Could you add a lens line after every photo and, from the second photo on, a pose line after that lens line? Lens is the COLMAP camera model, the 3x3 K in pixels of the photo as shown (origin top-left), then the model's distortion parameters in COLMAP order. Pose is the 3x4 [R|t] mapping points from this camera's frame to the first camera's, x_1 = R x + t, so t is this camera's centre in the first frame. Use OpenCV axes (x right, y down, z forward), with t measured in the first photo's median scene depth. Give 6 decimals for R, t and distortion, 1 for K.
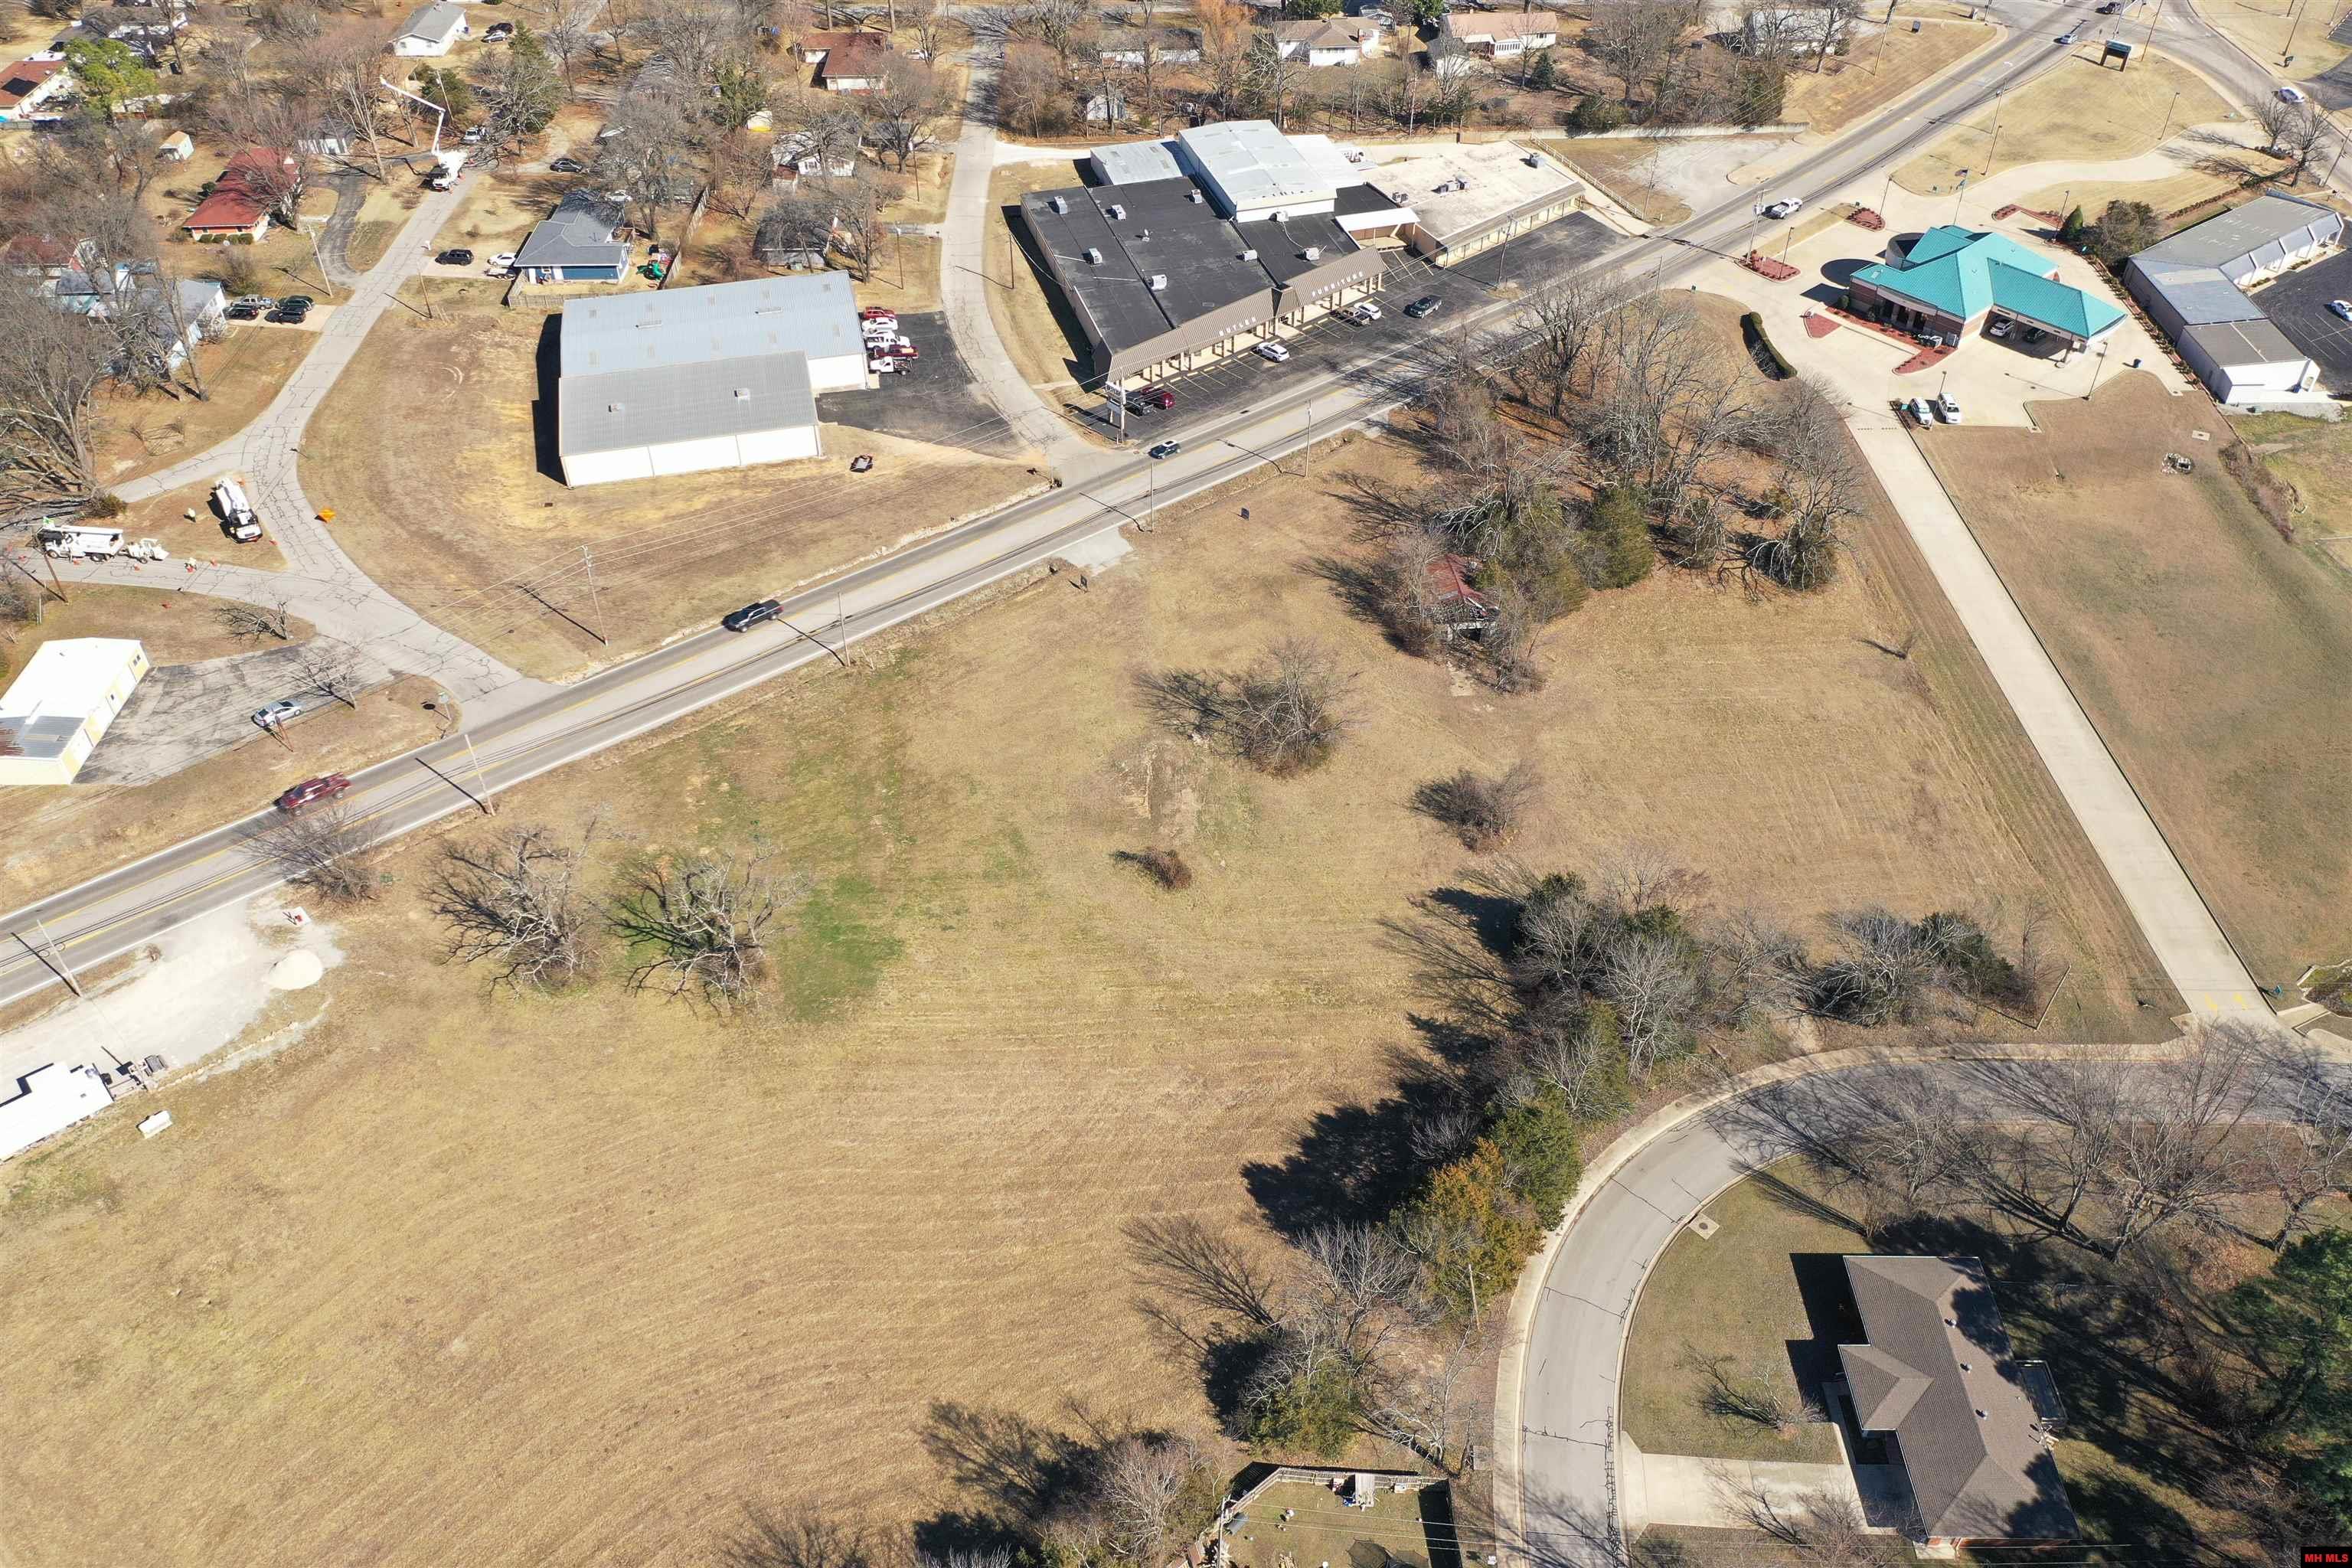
lens RADIAL K [[1845.2, 0, 1170.5], [0, 1845.2, 774.4], [0, 0, 1]] dist [-0.003182, 0.006796]
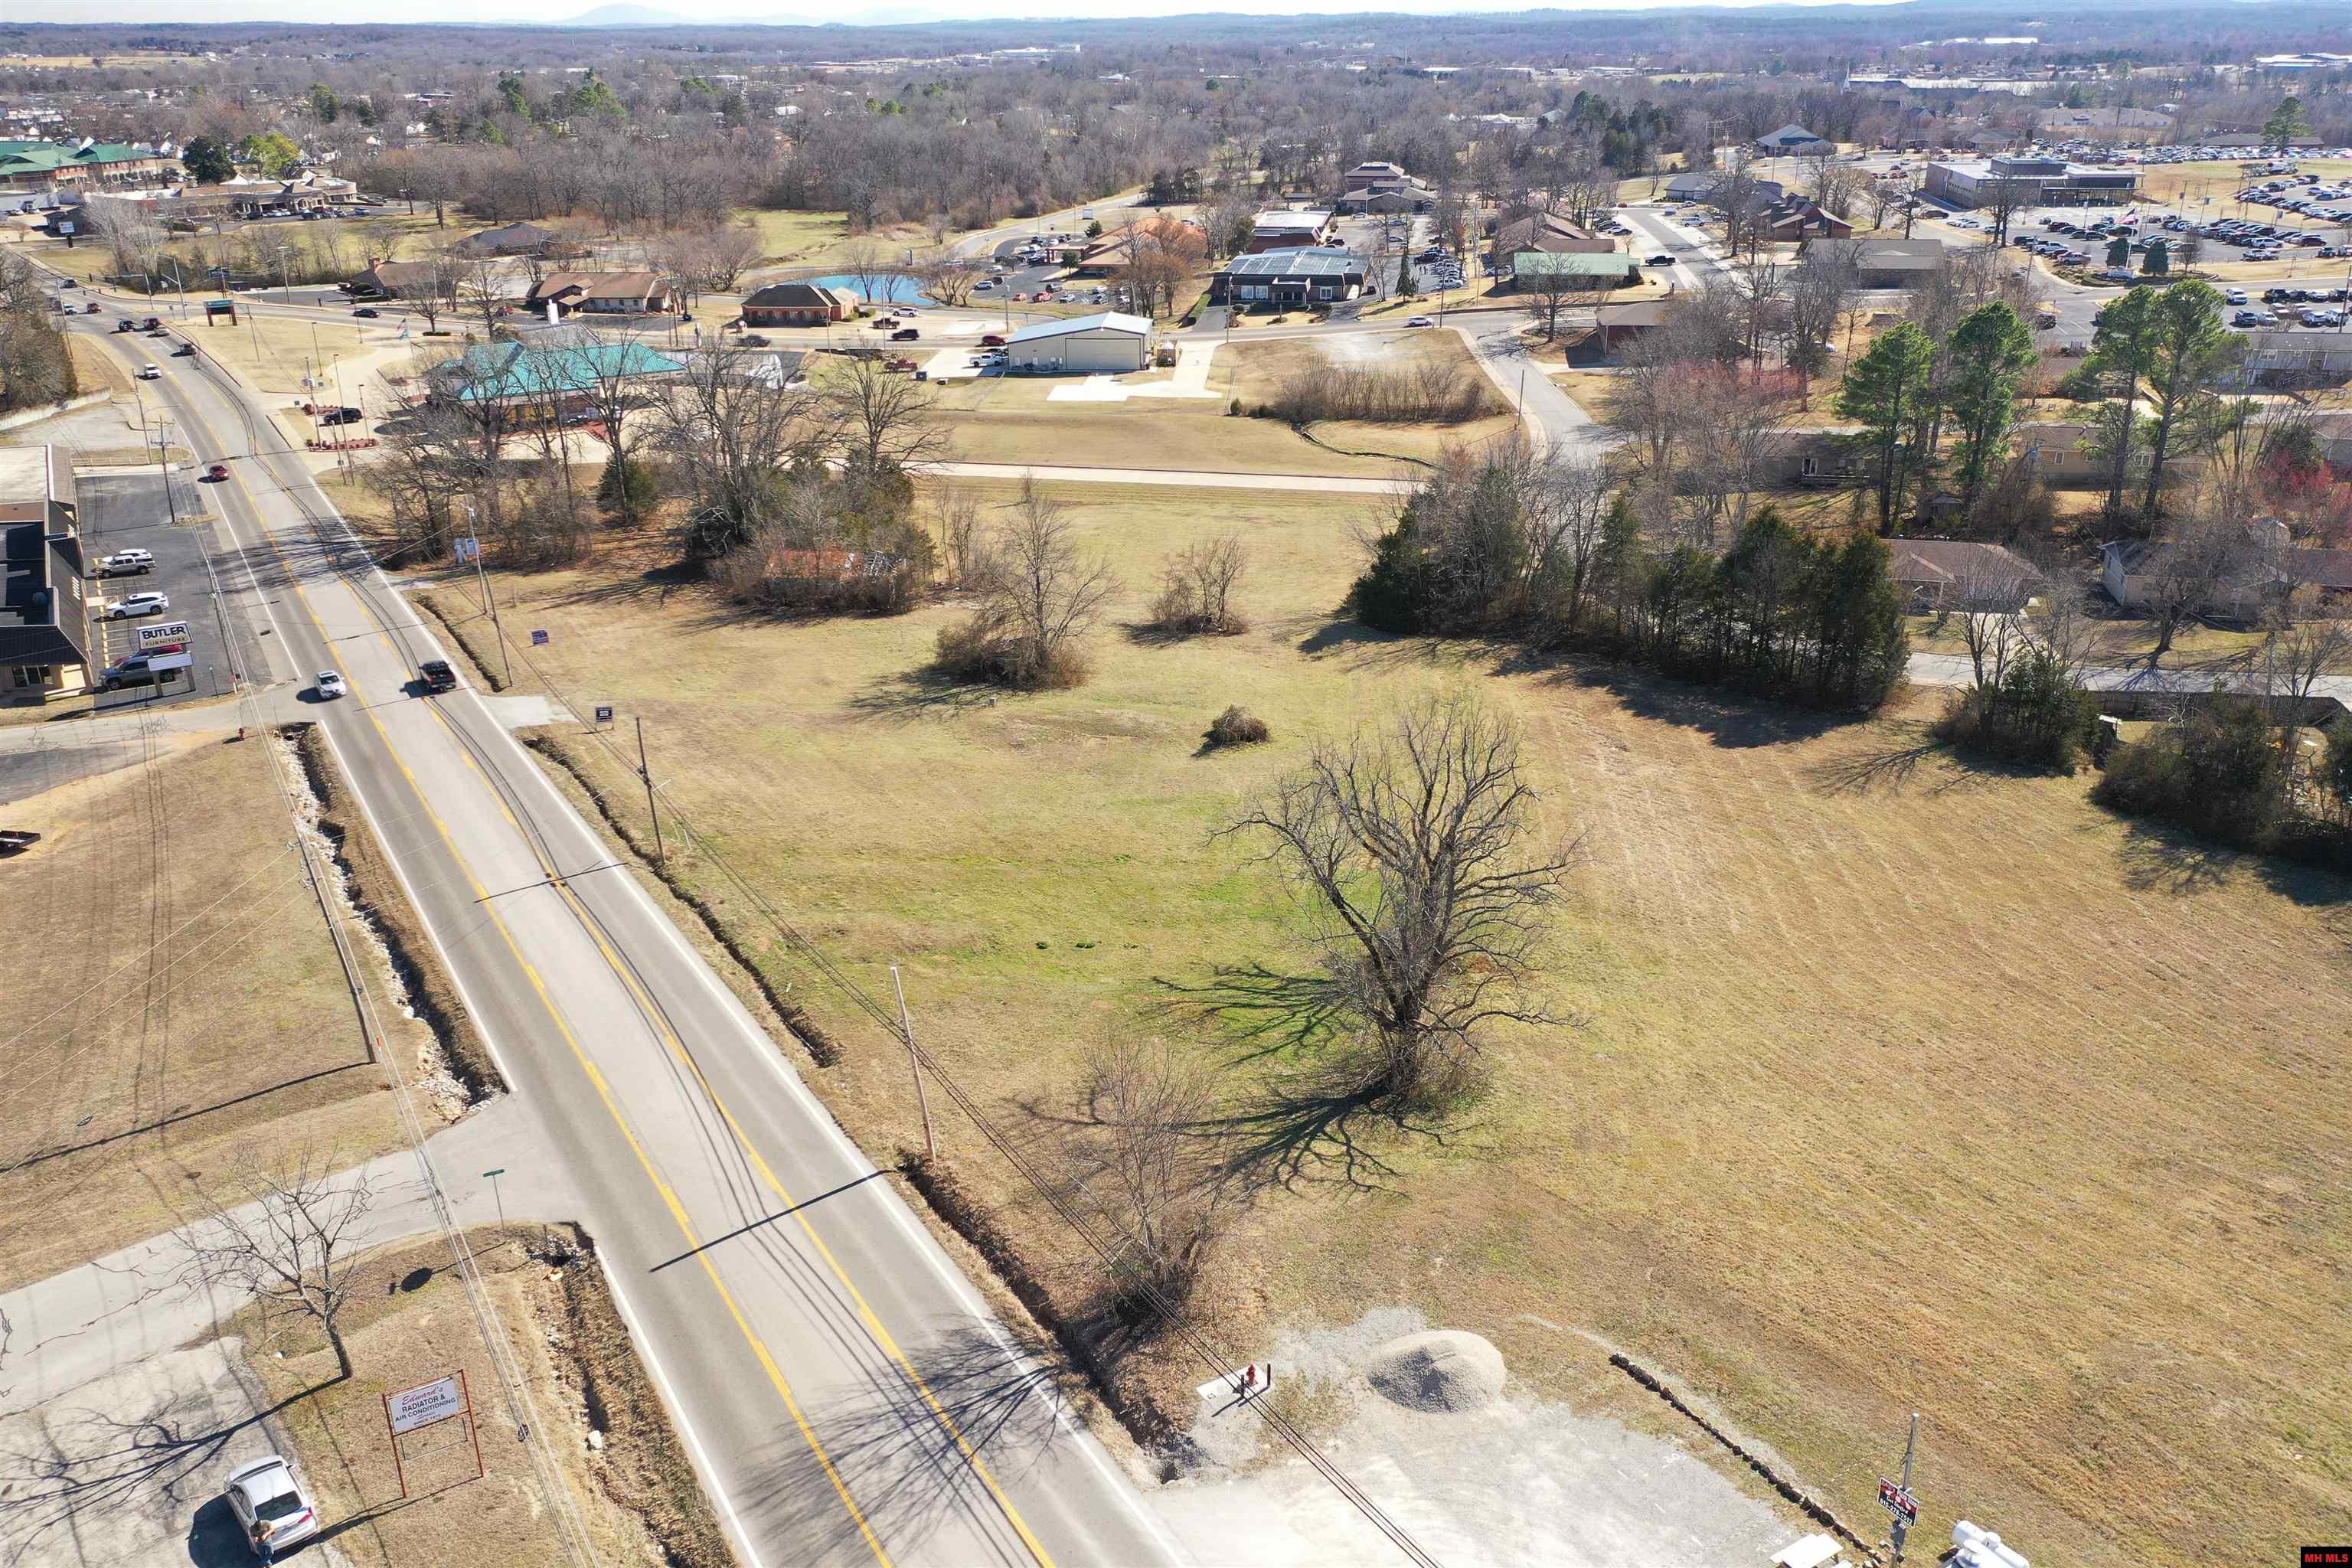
lens RADIAL K [[1844.9, 0, 1169.7], [0, 1844.9, 782.5], [0, 0, 1]] dist [0.000995, -0.001669]
pose [[0.190493, -0.368255, 0.910001, -0.738573], [0.642868, 0.747357, 0.167864, -0.083937], [-0.741912, 0.553033, 0.379105, 0.764258]]
